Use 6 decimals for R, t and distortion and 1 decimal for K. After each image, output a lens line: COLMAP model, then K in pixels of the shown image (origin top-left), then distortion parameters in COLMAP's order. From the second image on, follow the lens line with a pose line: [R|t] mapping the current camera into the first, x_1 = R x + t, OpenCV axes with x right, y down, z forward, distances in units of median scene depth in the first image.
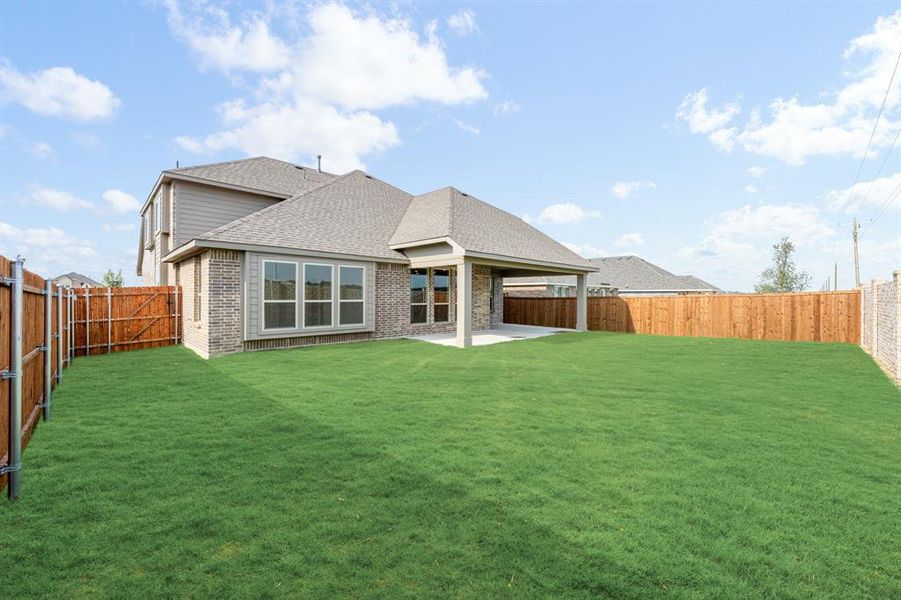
lens RADIAL K [[364.7, 0, 450.4], [0, 364.7, 303.6], [0, 0, 1]] dist [0.000236, 0.000019]
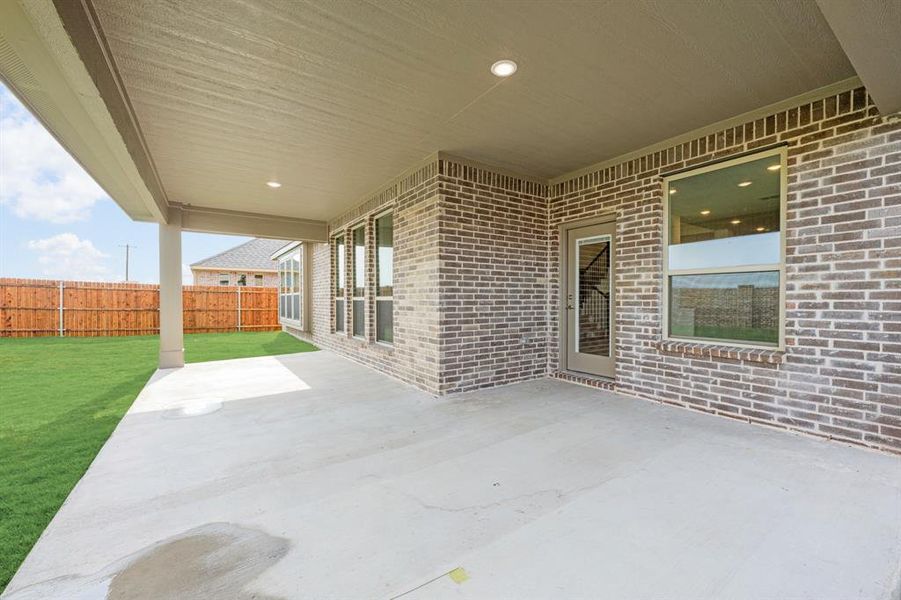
lens RADIAL K [[366.3, 0, 456.2], [0, 366.3, 297.6], [0, 0, 1]] dist [0.001026, 0.000225]
pose [[-0.182877, -0.003178, -0.983131, 0.529348], [-0.011453, 0.999934, -0.001102, -0.002457], [0.983069, 0.011059, -0.182902, 1.517660]]
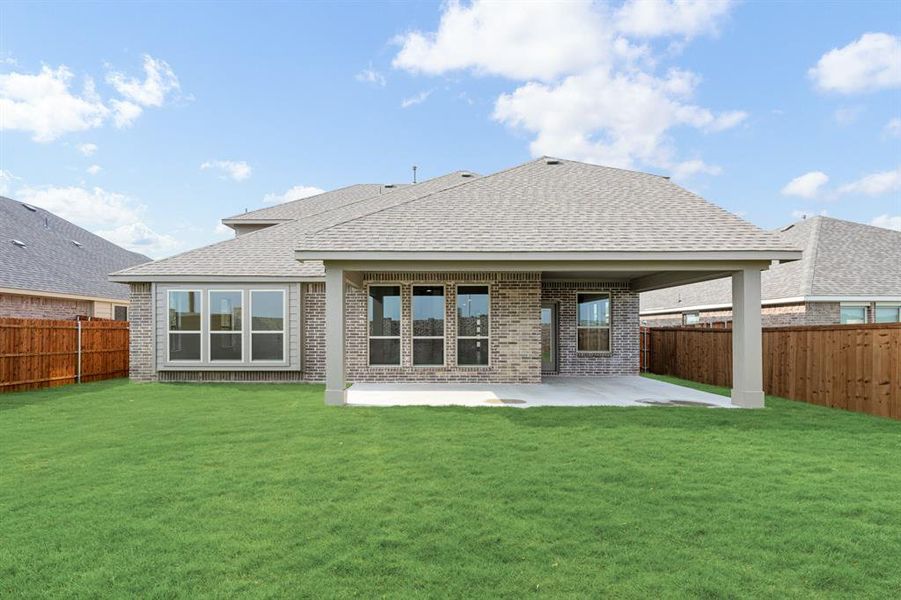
lens RADIAL K [[381.9, 0, 451.1], [0, 381.9, 330.3], [0, 0, 1]] dist [0.000428, -0.000234]
pose [[0.702345, 0.001668, -0.711835, 0.625593], [-0.011543, 0.999892, -0.009047, -0.008912], [0.711743, 0.014571, 0.702288, 0.679159]]
